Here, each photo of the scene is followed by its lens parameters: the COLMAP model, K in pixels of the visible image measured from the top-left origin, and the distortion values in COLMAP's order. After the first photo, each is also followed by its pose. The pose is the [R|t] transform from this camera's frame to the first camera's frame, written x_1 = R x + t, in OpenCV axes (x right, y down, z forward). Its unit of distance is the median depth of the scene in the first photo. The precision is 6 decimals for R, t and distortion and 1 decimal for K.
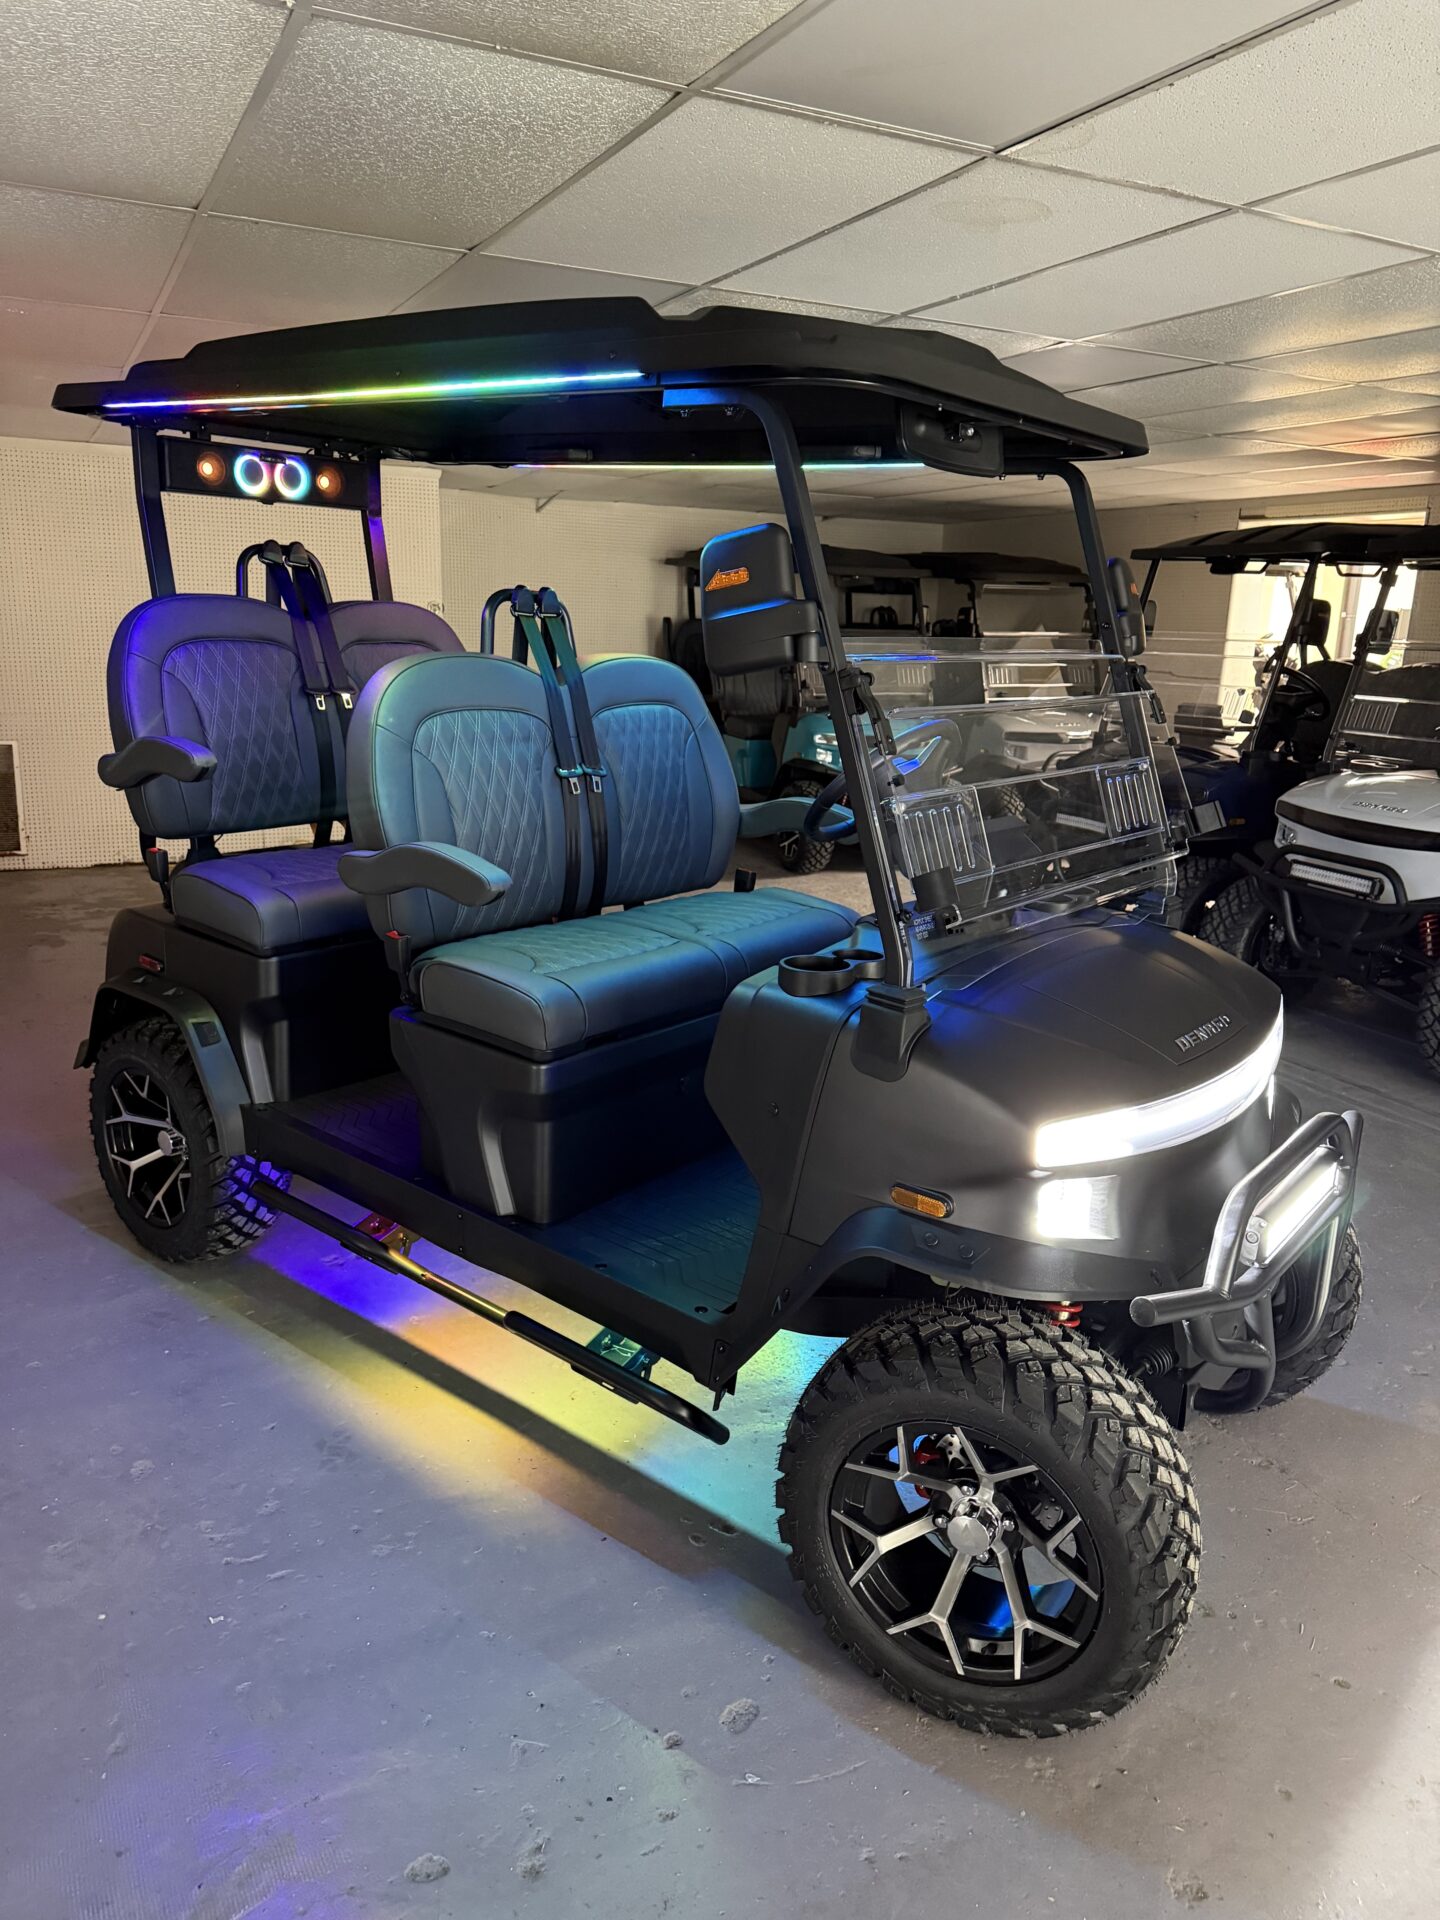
lens RADIAL K [[1340.7, 0, 723.7], [0, 1340.7, 959.7], [0, 0, 1]] dist [0.006895, 0.000043]
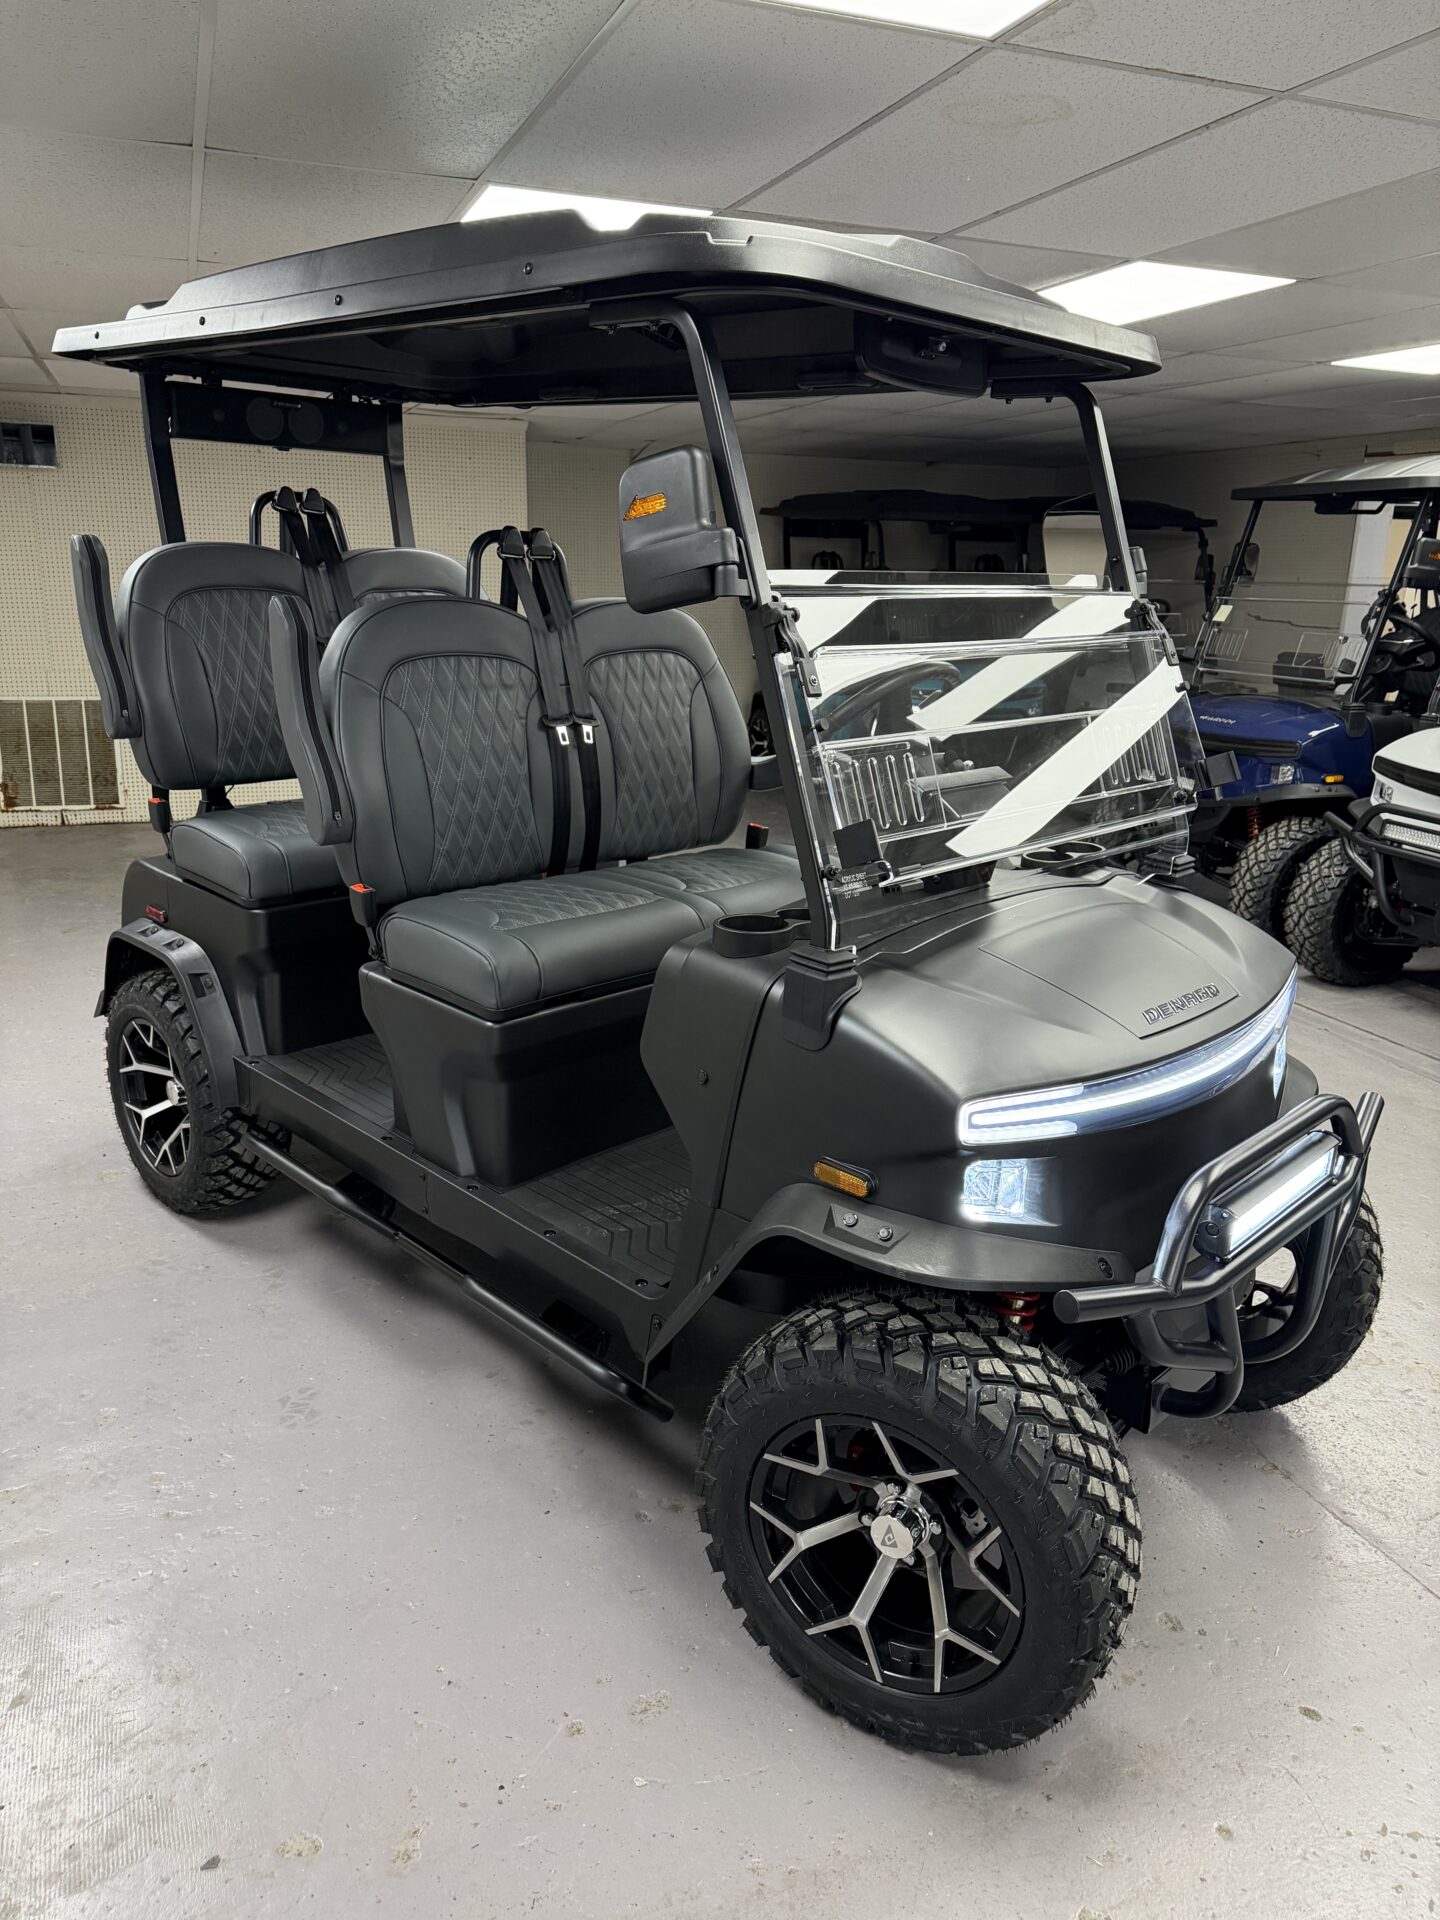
lens RADIAL K [[1336.6, 0, 719.6], [0, 1336.6, 959.2], [0, 0, 1]] dist [0.006266, -0.005933]
pose [[0.995444, 0.015975, -0.094001, 0.128952], [-0.013072, 0.999421, 0.031420, -0.000801], [0.094448, -0.030048, 0.995076, 0.065853]]
